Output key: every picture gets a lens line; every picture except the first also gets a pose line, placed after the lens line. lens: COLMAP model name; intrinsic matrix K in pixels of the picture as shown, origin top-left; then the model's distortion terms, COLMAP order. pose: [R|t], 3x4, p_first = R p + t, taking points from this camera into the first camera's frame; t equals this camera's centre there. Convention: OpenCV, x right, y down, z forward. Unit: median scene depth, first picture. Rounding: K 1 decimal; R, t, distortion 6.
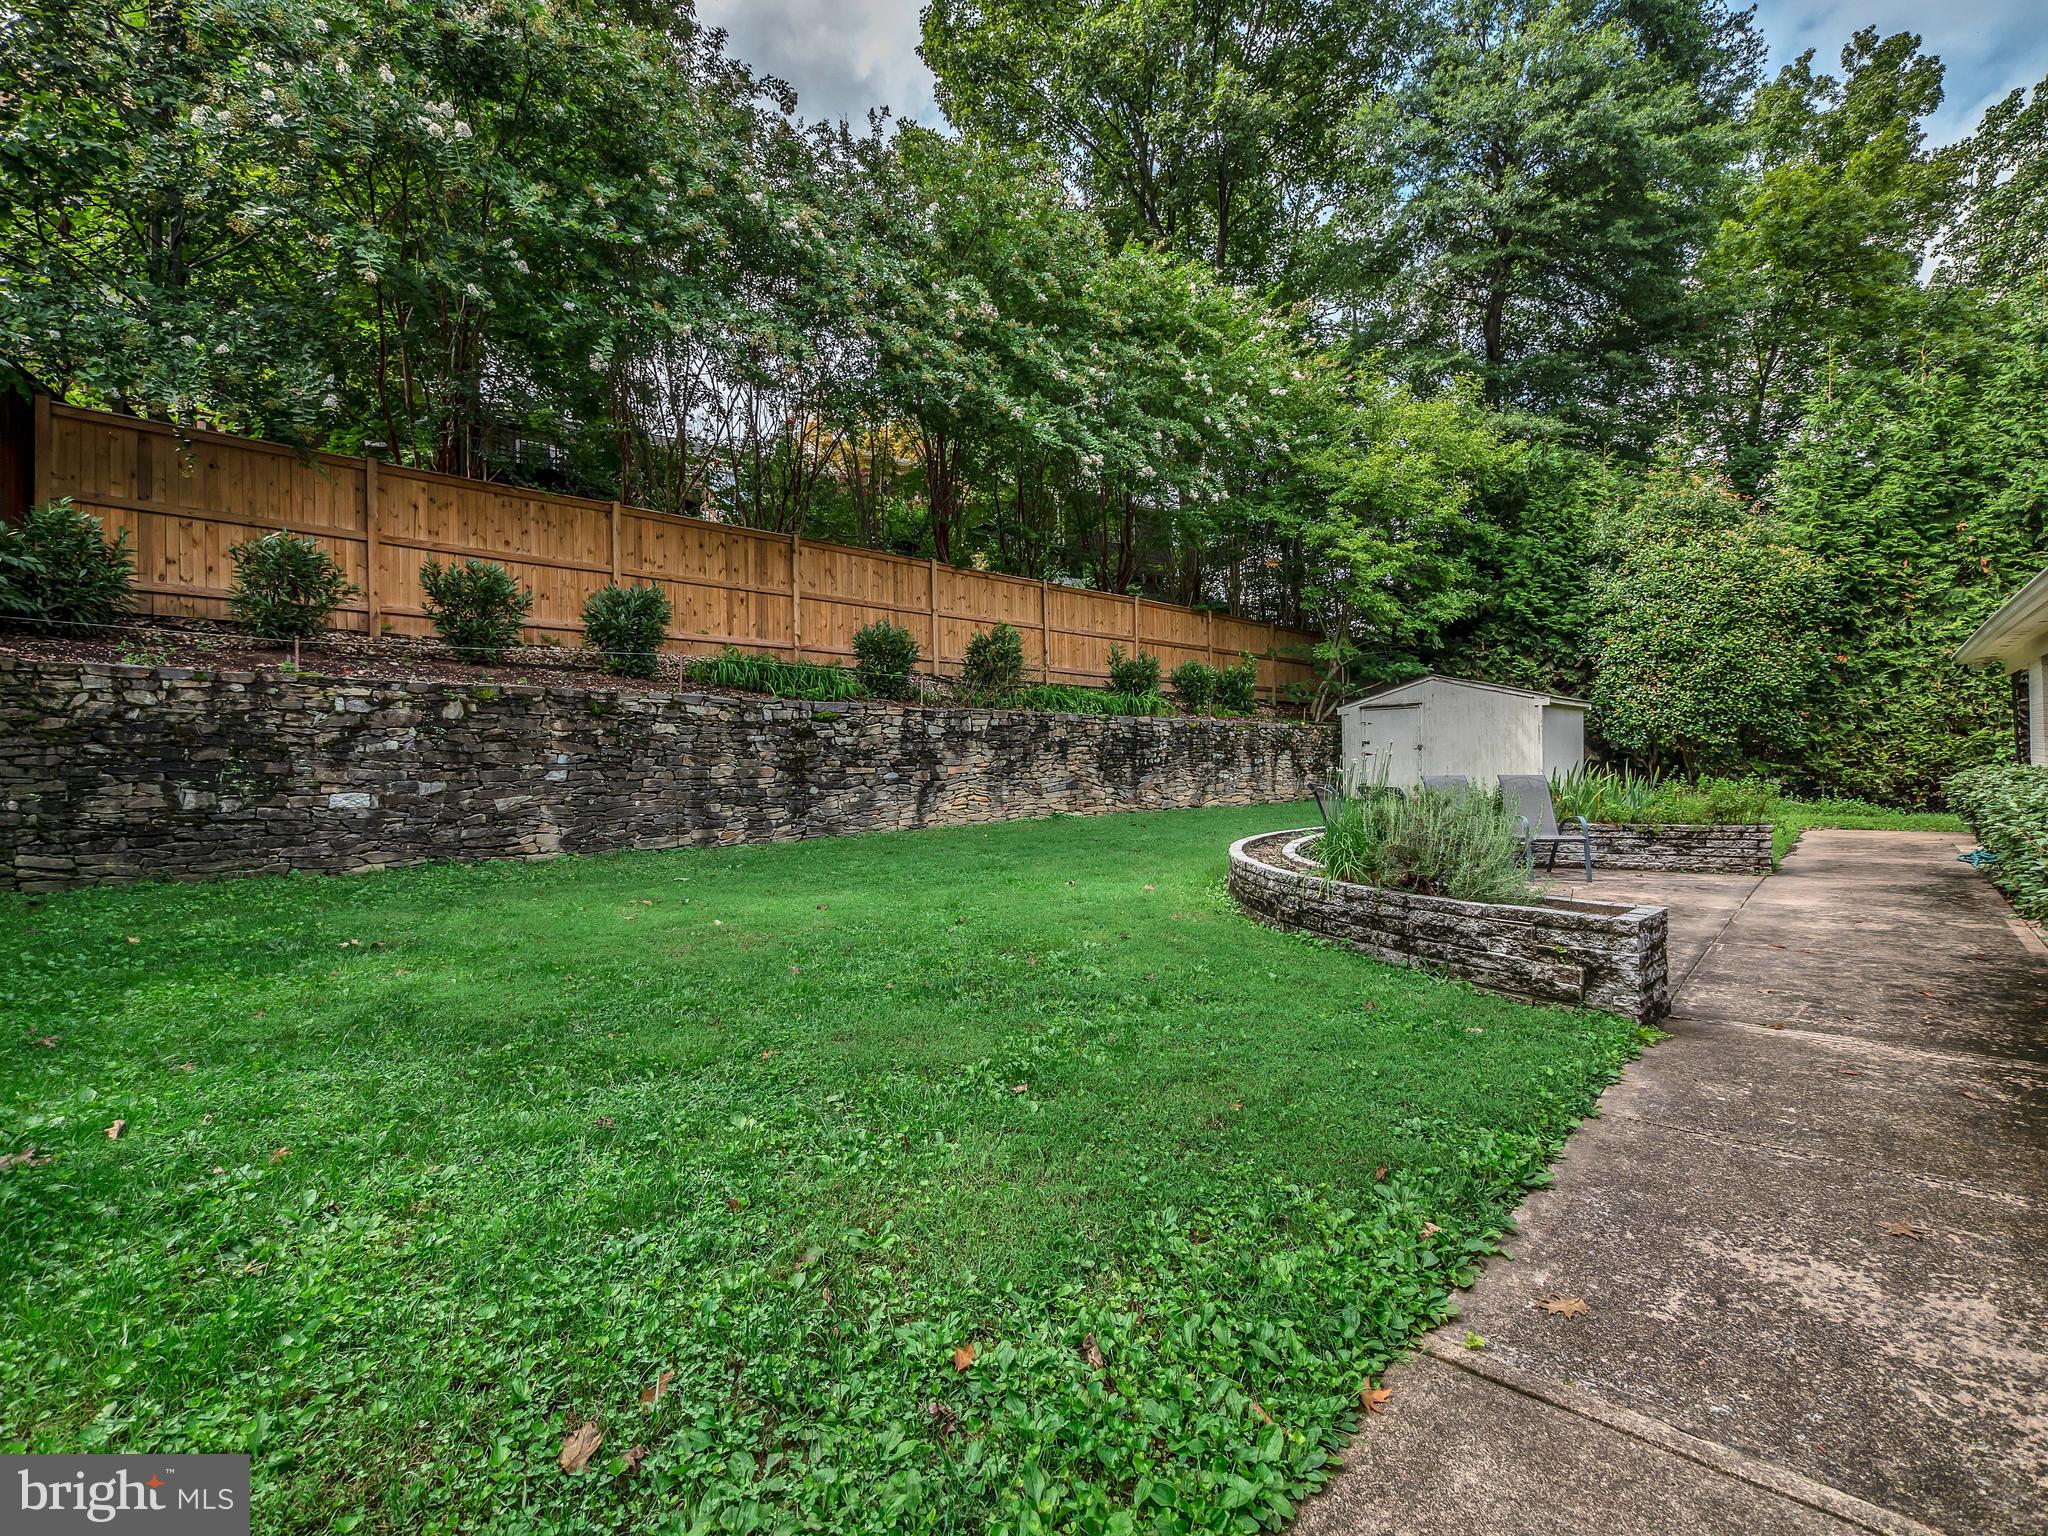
lens RADIAL K [[881.9, 0, 1022.2], [0, 881.9, 766.8], [0, 0, 1]] dist [-0.005364, 0.000666]
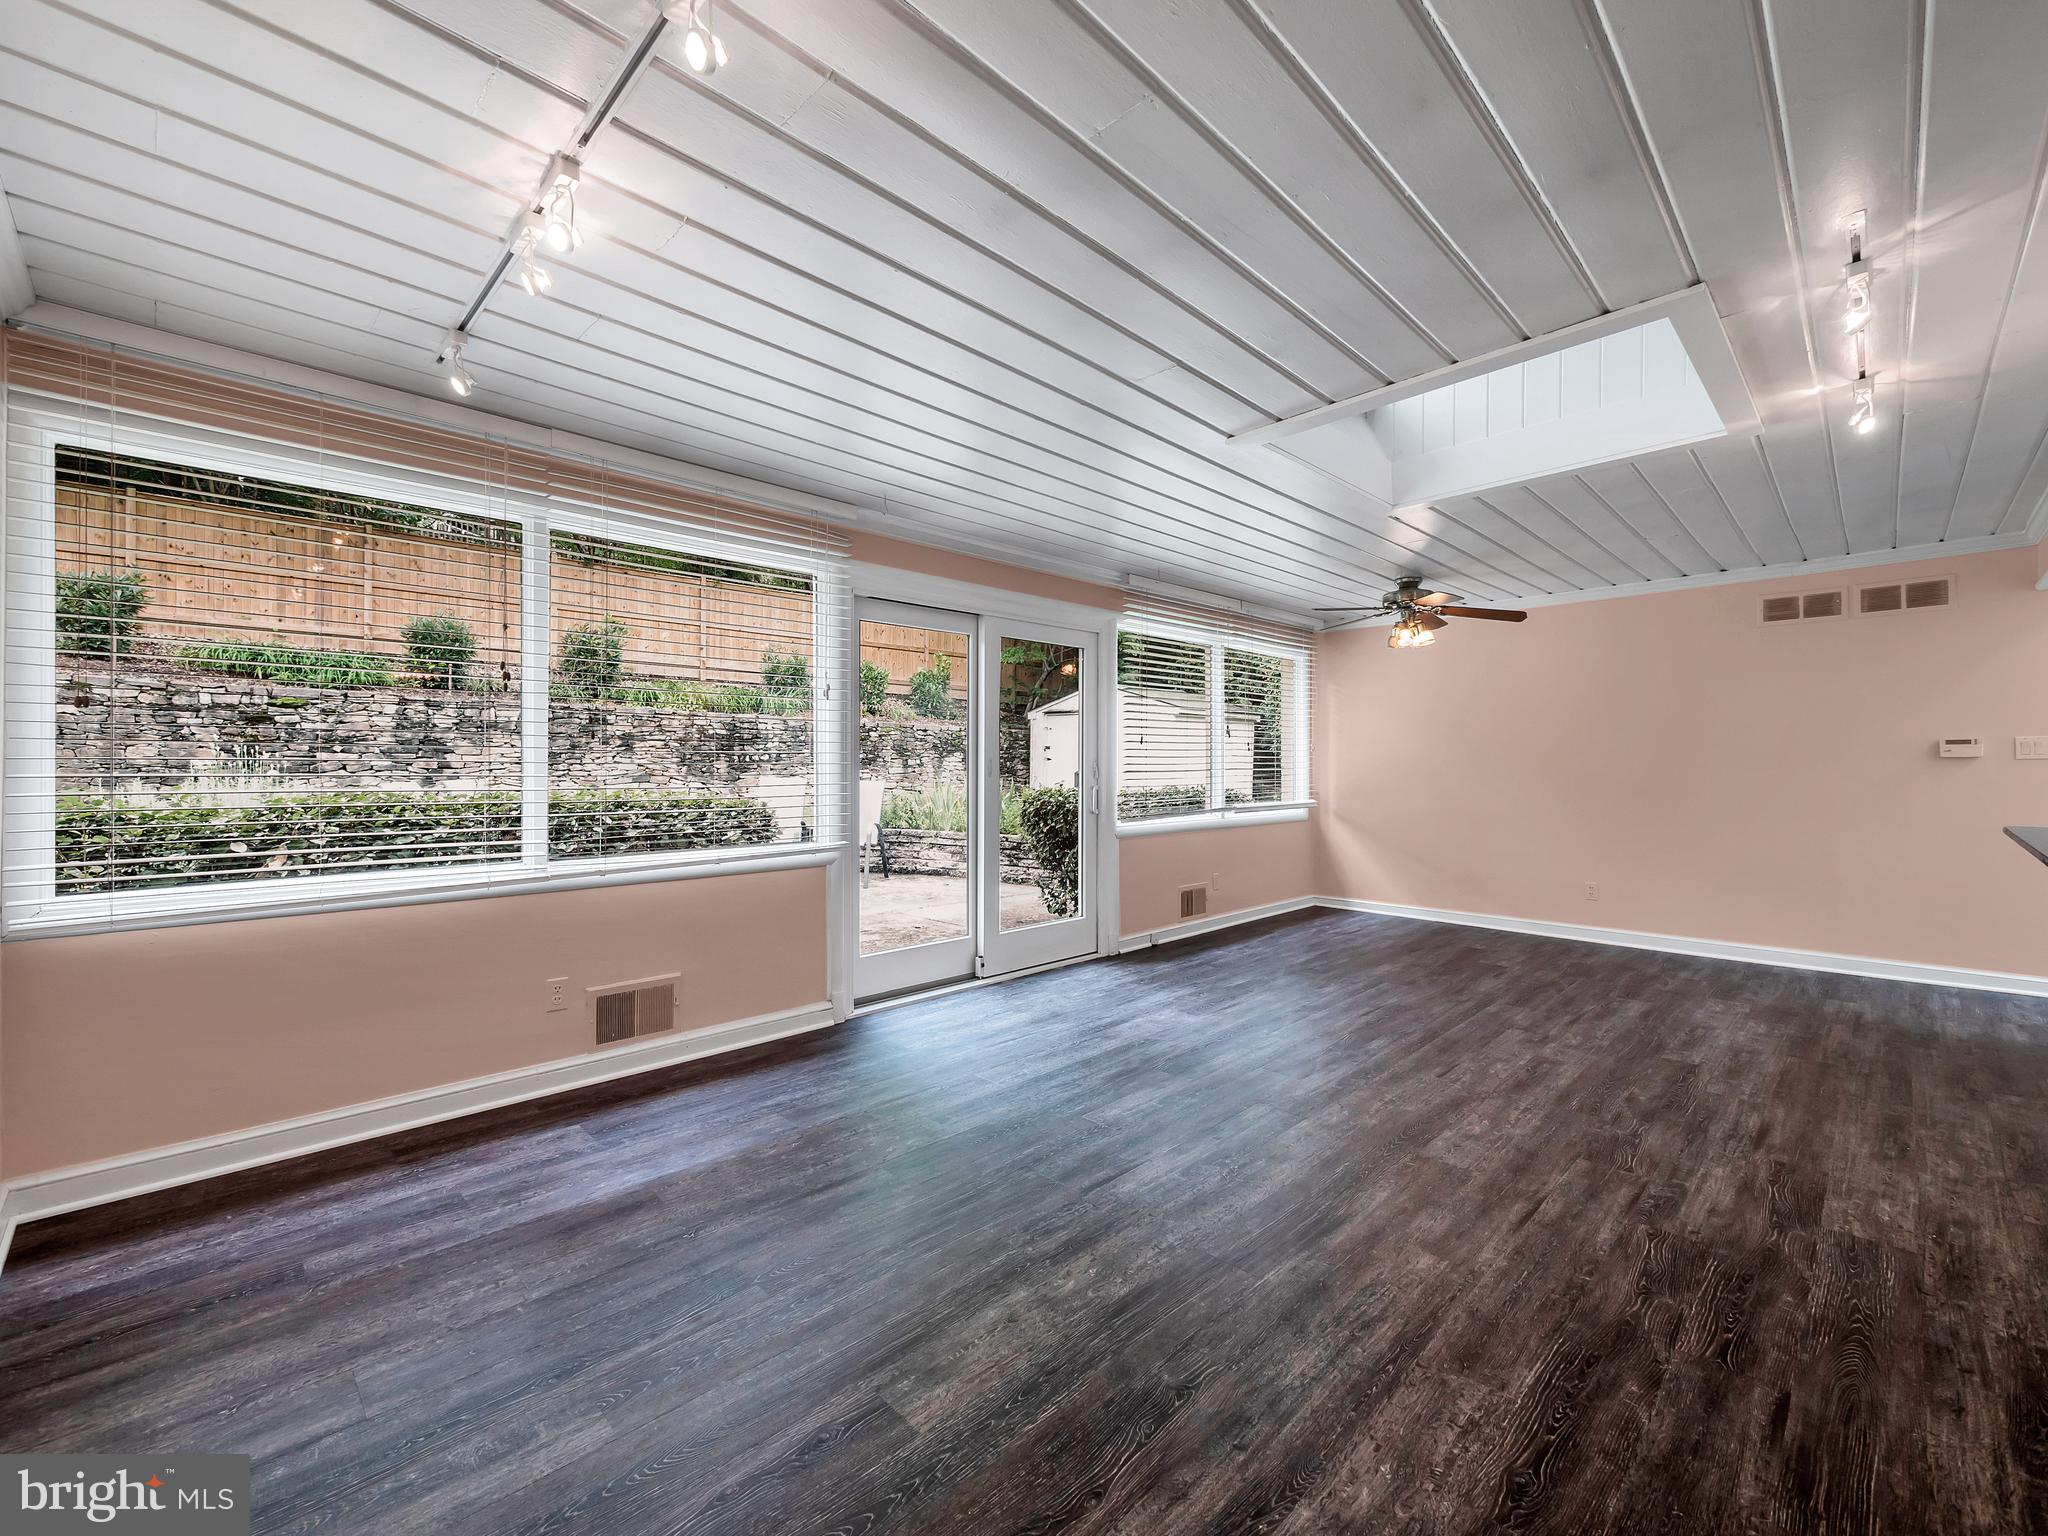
lens RADIAL K [[881.9, 0, 1104.1], [0, 881.9, 784.6], [0, 0, 1]] dist [-0.005364, 0.000666]
pose [[0.998728, 0.033900, -0.037334, 0.727165], [-0.033134, 0.999231, 0.020964, -0.013180], [0.038016, -0.019700, 0.999083, 0.004696]]
